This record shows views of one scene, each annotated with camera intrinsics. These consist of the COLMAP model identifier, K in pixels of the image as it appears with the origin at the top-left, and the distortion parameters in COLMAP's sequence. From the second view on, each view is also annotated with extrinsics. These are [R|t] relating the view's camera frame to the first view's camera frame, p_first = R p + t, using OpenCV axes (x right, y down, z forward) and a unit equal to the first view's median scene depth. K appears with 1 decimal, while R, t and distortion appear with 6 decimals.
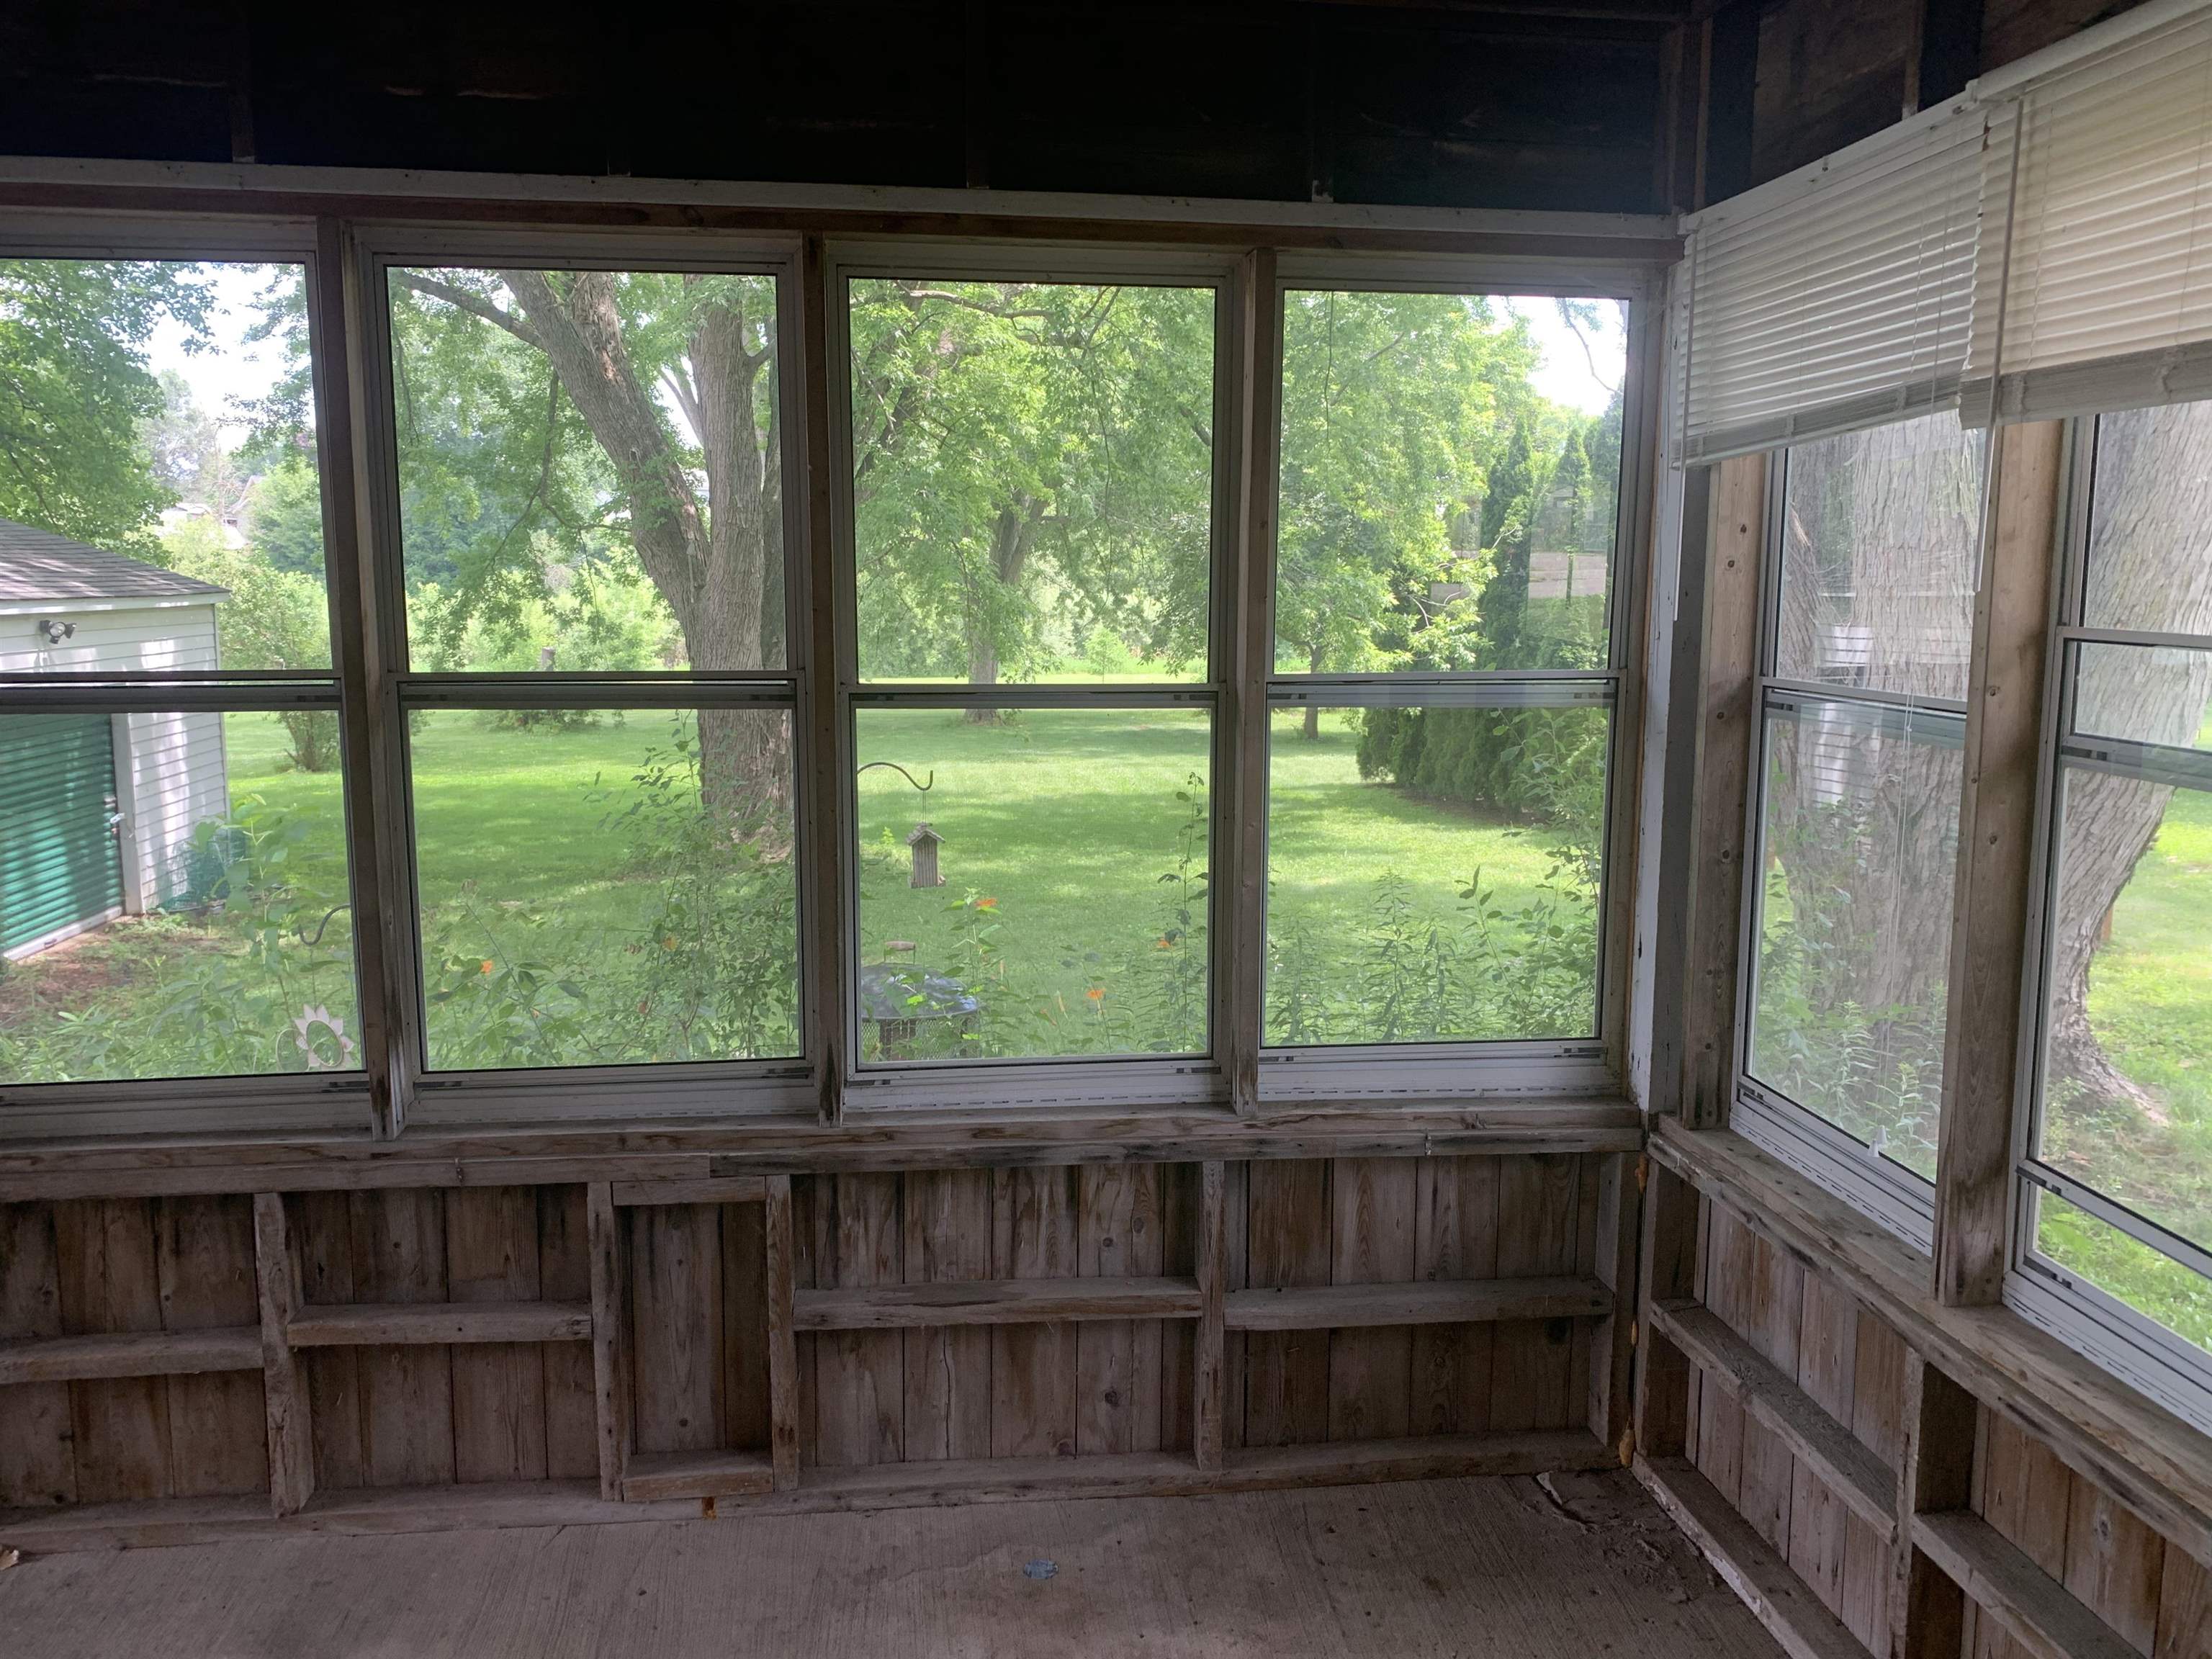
lens RADIAL K [[1831.8, 0, 1106.0], [0, 1831.8, 829.5], [0, 0, 1]] dist [0.033286, -0.002575]
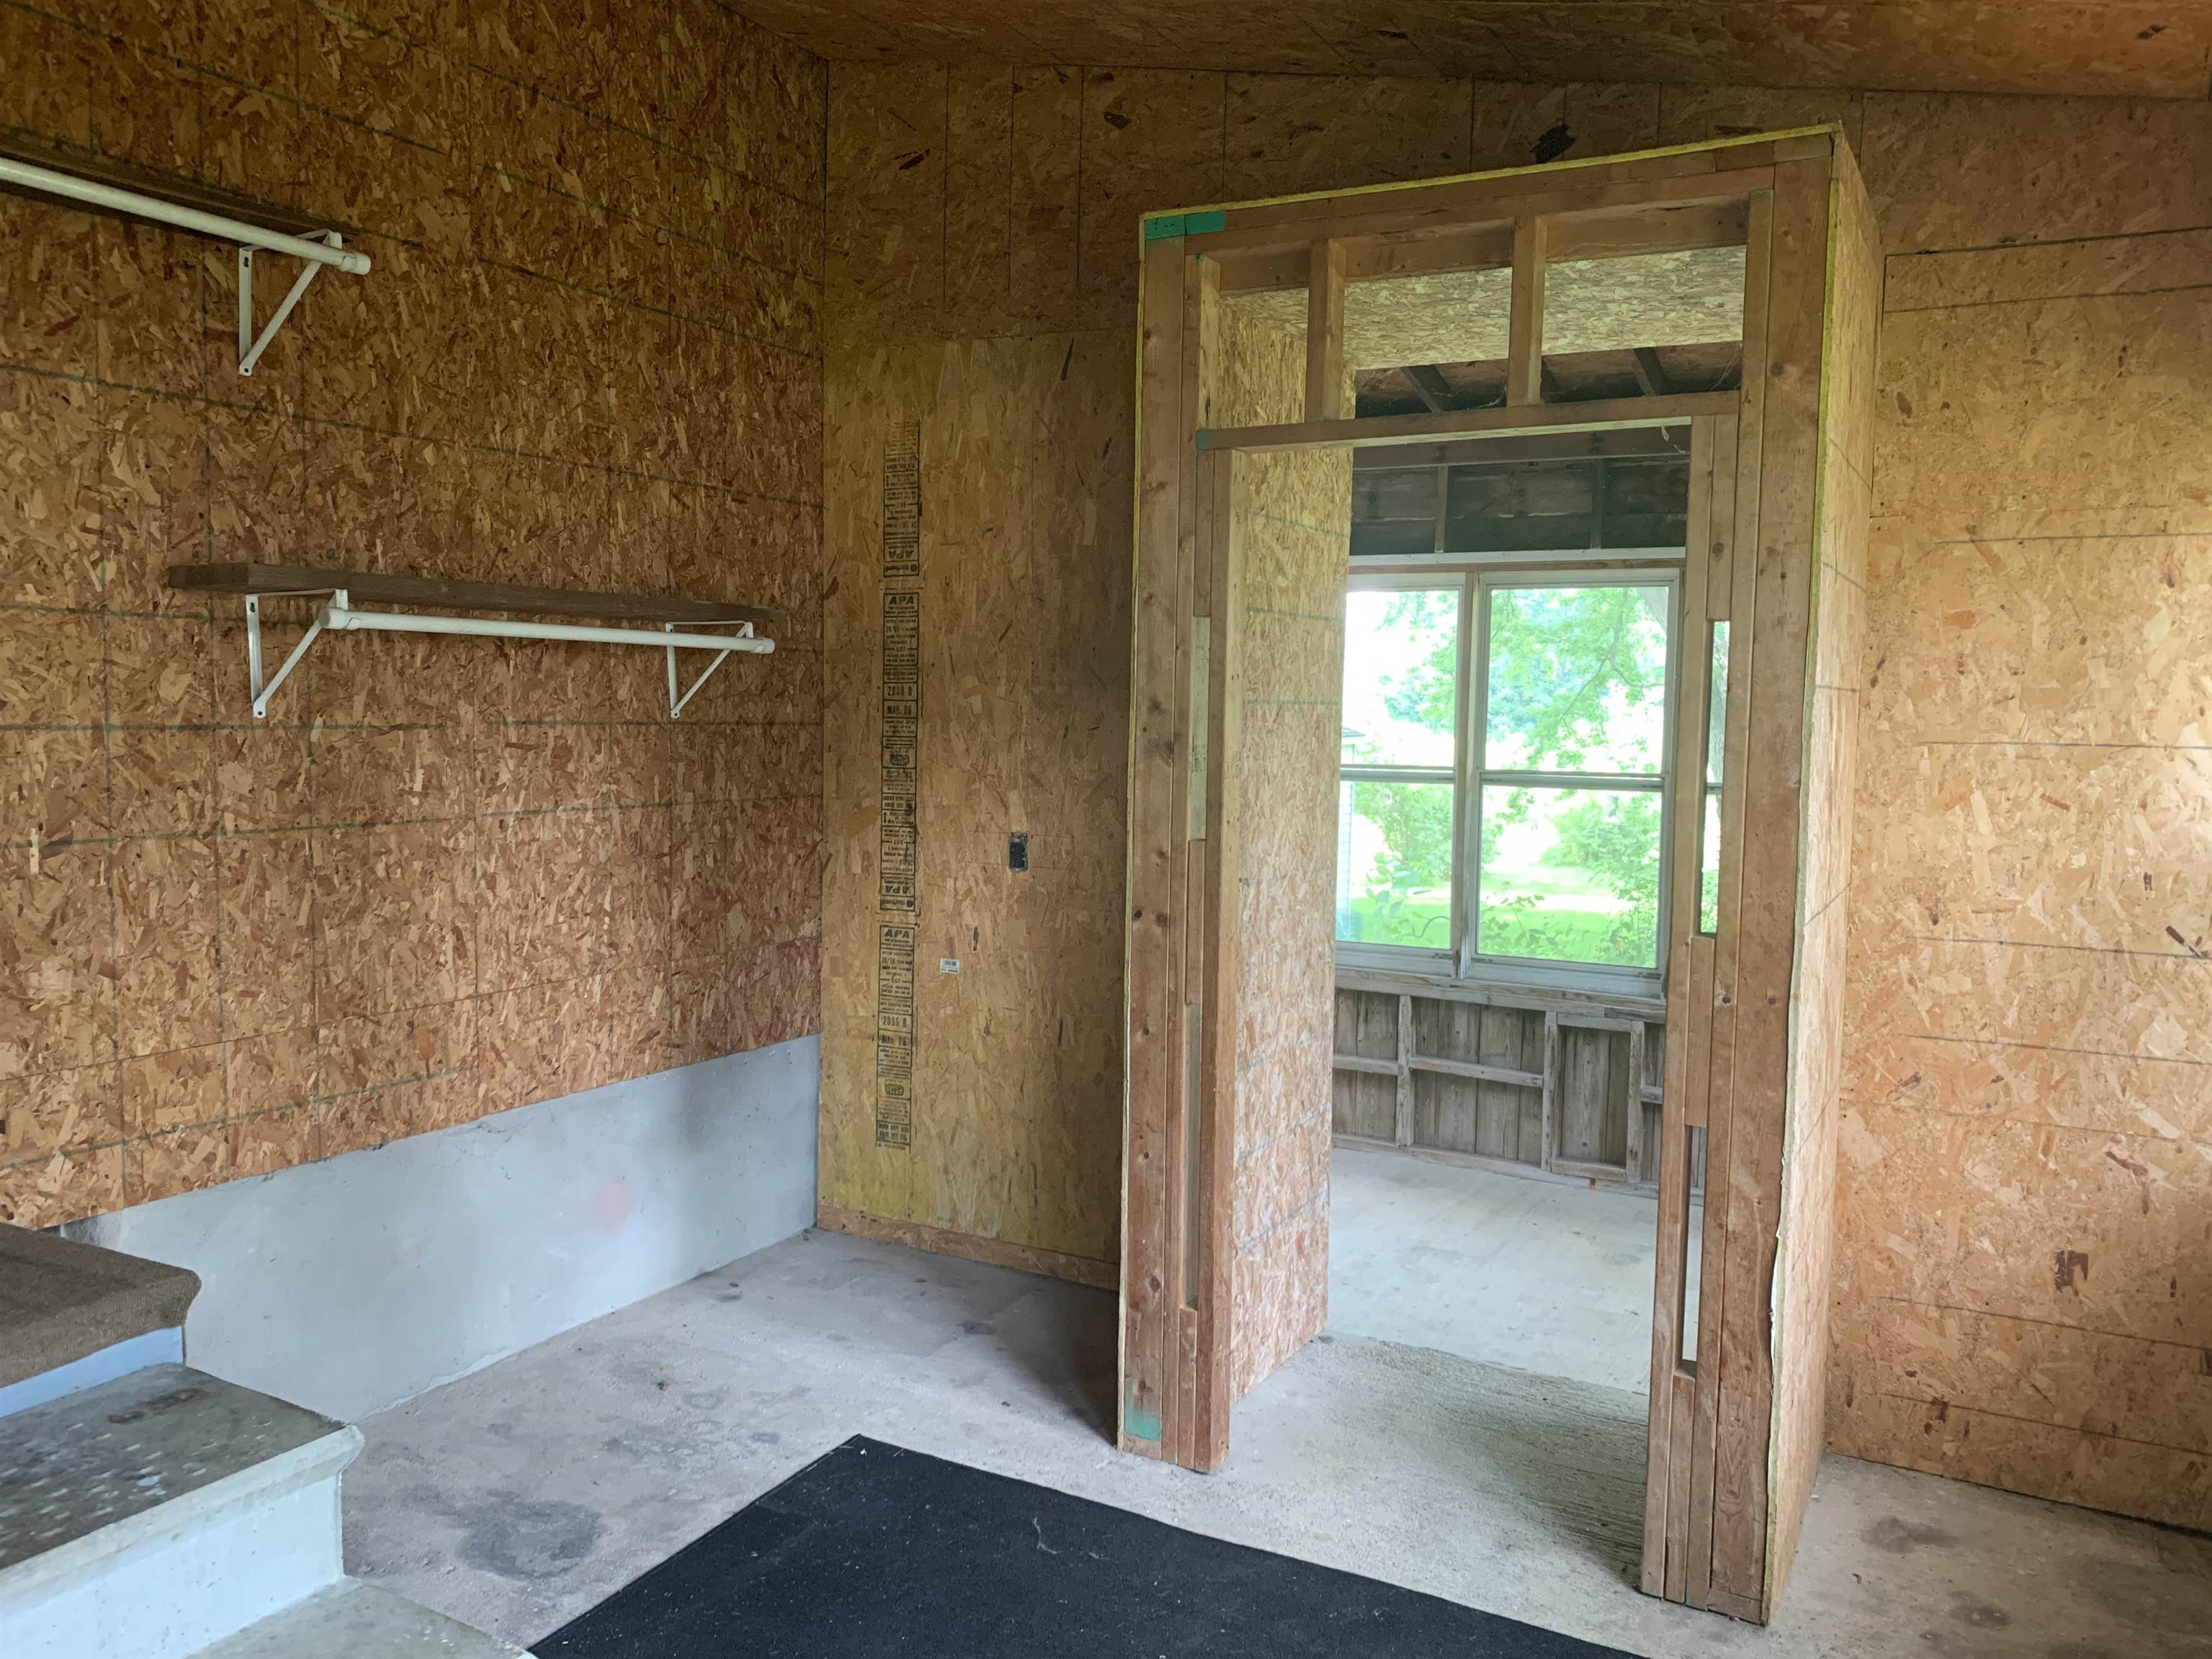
lens RADIAL K [[1657.1, 0, 1106.0], [0, 1657.1, 829.5], [0, 0, 1]] dist [-0.001269, -0.001407]
pose [[0.830945, 0.054640, -0.553664, 0.332600], [-0.096571, 0.994224, -0.046818, 0.120517], [0.547908, 0.092371, 0.831423, -0.856575]]
